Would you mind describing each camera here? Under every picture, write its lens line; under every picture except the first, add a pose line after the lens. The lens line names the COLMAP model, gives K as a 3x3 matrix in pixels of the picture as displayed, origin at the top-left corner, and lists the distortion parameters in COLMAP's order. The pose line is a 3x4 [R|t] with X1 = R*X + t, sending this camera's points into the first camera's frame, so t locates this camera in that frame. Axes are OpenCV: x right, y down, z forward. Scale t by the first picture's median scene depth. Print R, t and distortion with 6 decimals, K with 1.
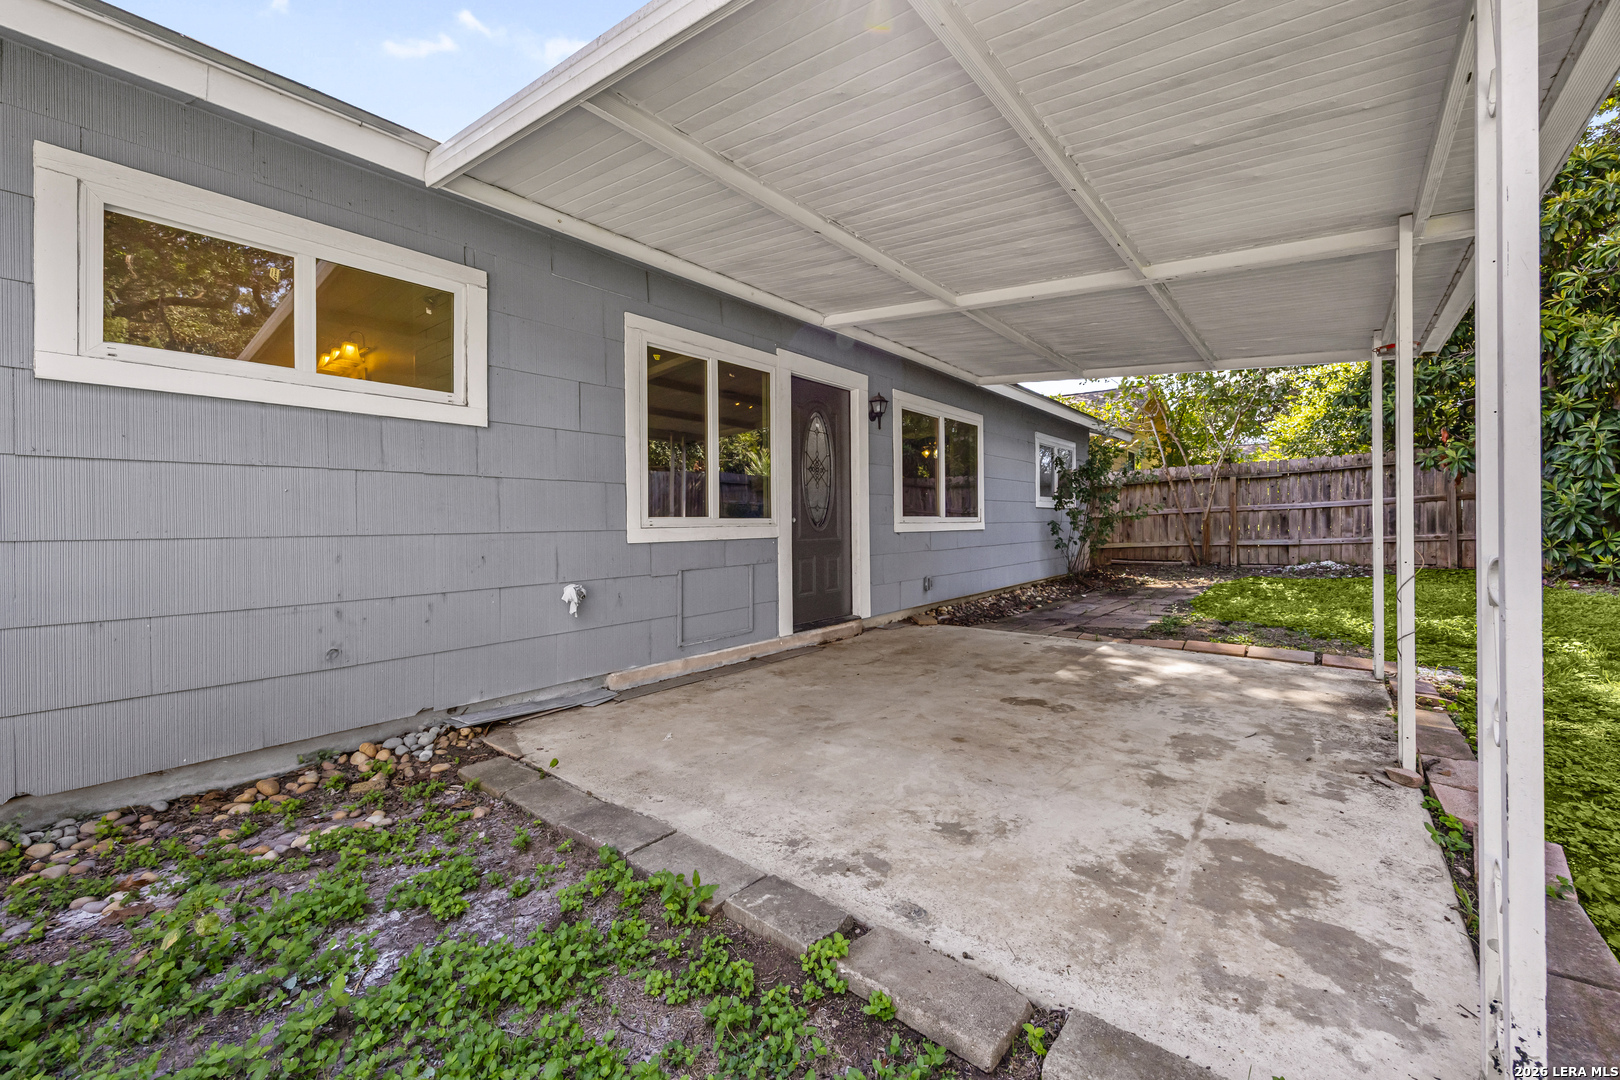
lens RADIAL K [[660.8, 0, 809.9], [0, 660.8, 515.5], [0, 0, 1]] dist [0.000423, 0.000158]
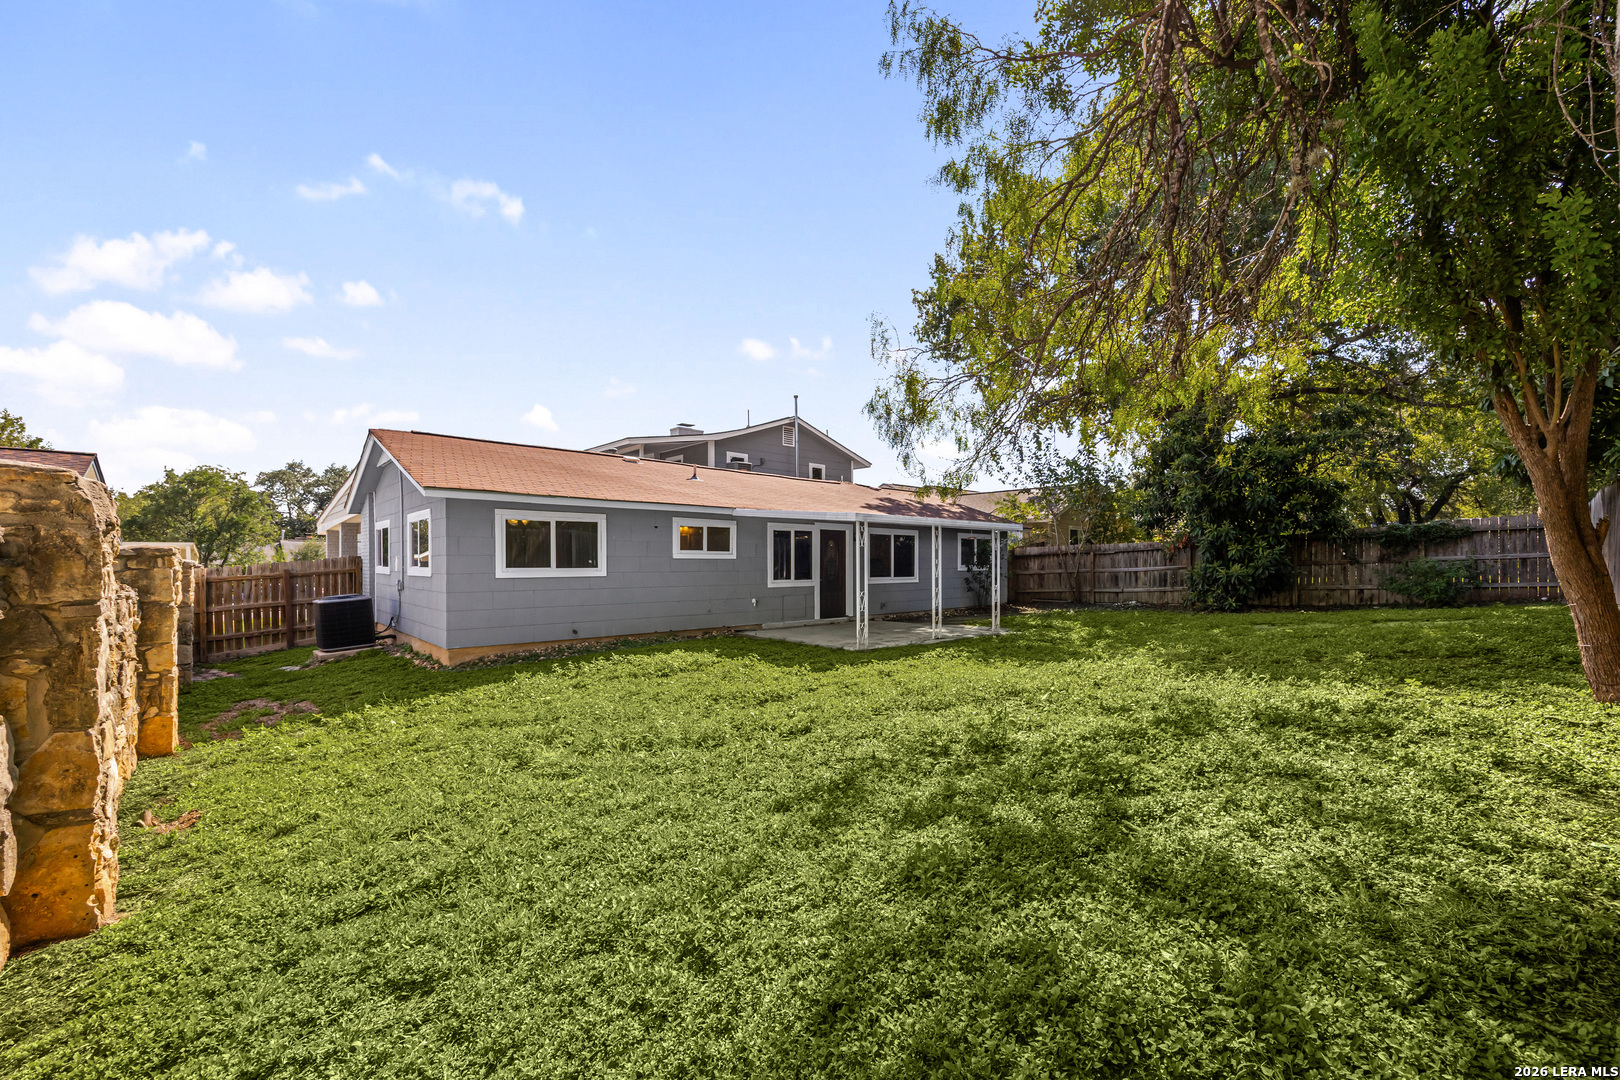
lens RADIAL K [[629.6, 0, 806.6], [0, 629.6, 544.0], [0, 0, 1]] dist [-0.000990, 0.000212]
pose [[0.985781, 0.006628, -0.167904, 0.431120], [-0.009087, 0.999862, -0.013879, -0.127870], [0.167789, 0.015207, 0.985706, -2.000617]]
